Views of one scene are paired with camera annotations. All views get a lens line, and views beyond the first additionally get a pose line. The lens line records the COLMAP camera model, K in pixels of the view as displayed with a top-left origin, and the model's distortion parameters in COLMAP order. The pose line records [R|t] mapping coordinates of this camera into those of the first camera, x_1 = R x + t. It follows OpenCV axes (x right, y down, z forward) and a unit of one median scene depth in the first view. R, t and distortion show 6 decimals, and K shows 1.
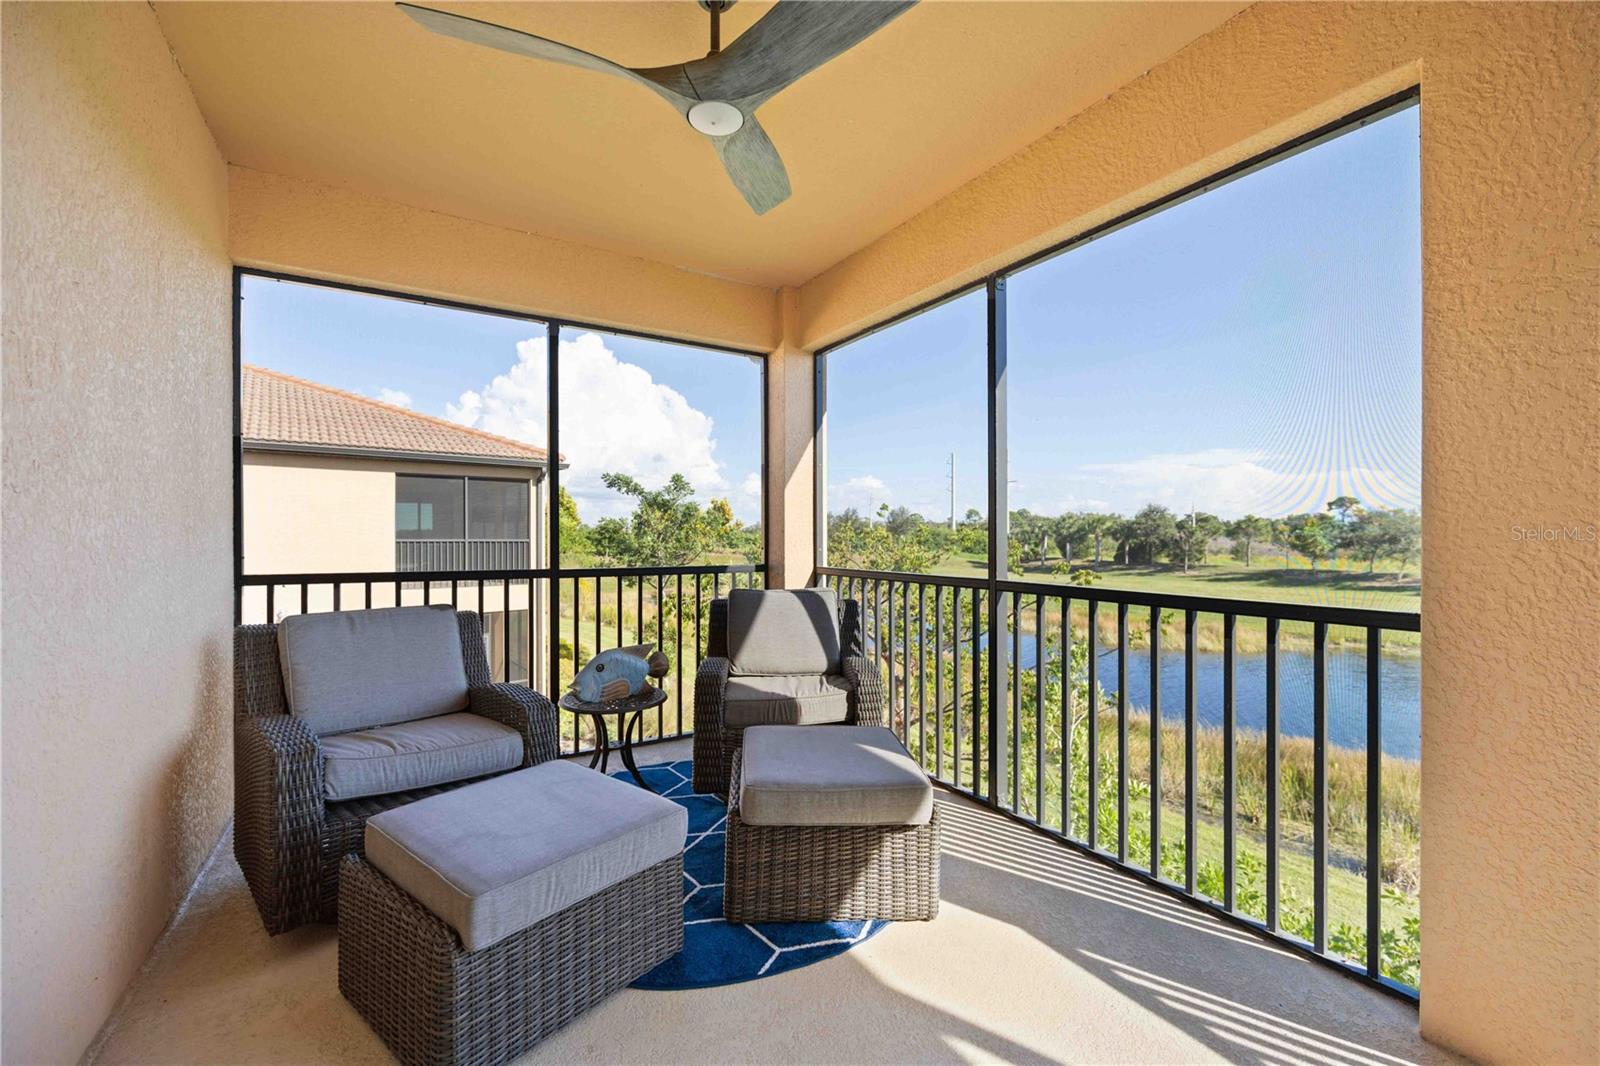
lens RADIAL K [[661.8, 0, 827.4], [0, 661.8, 542.8], [0, 0, 1]] dist [-0.000228, 0.000090]
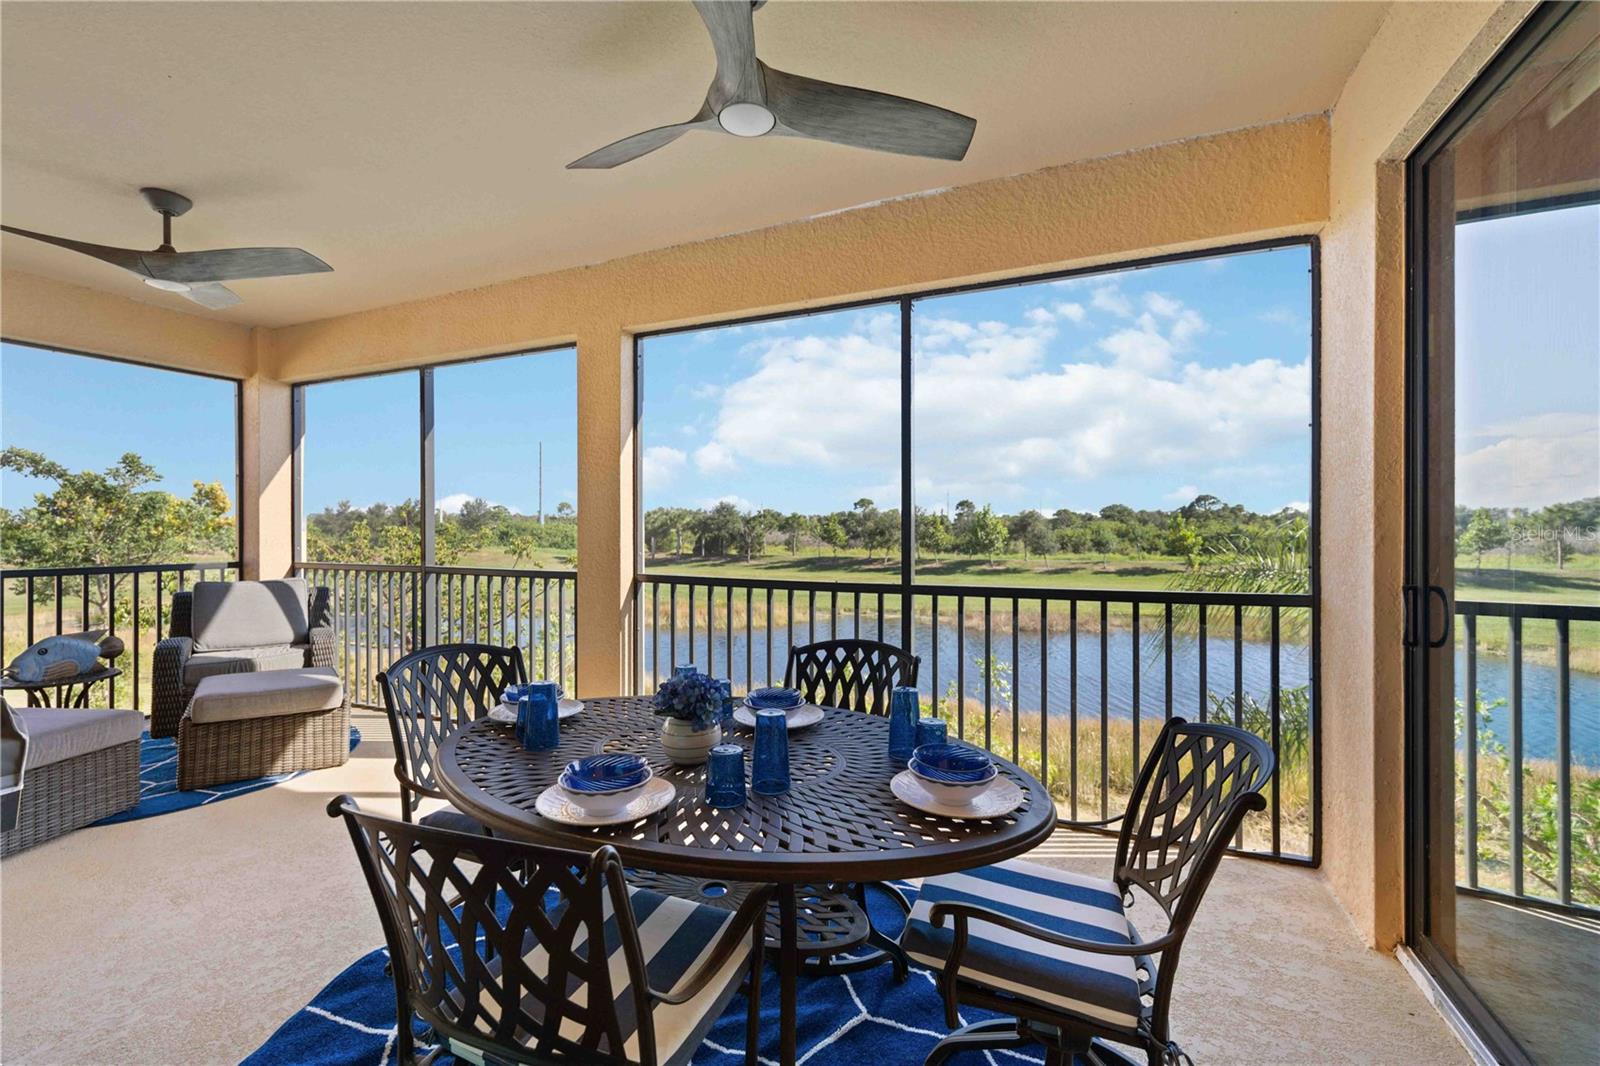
lens RADIAL K [[656.7, 0, 797.5], [0, 656.7, 528.5], [0, 0, 1]] dist [0.002141, 0.000556]
pose [[0.842684, -0.002228, 0.538403, 0.119555], [0.009612, 0.999894, -0.010907, -0.003554], [-0.538322, 0.014367, 0.842617, -0.542454]]
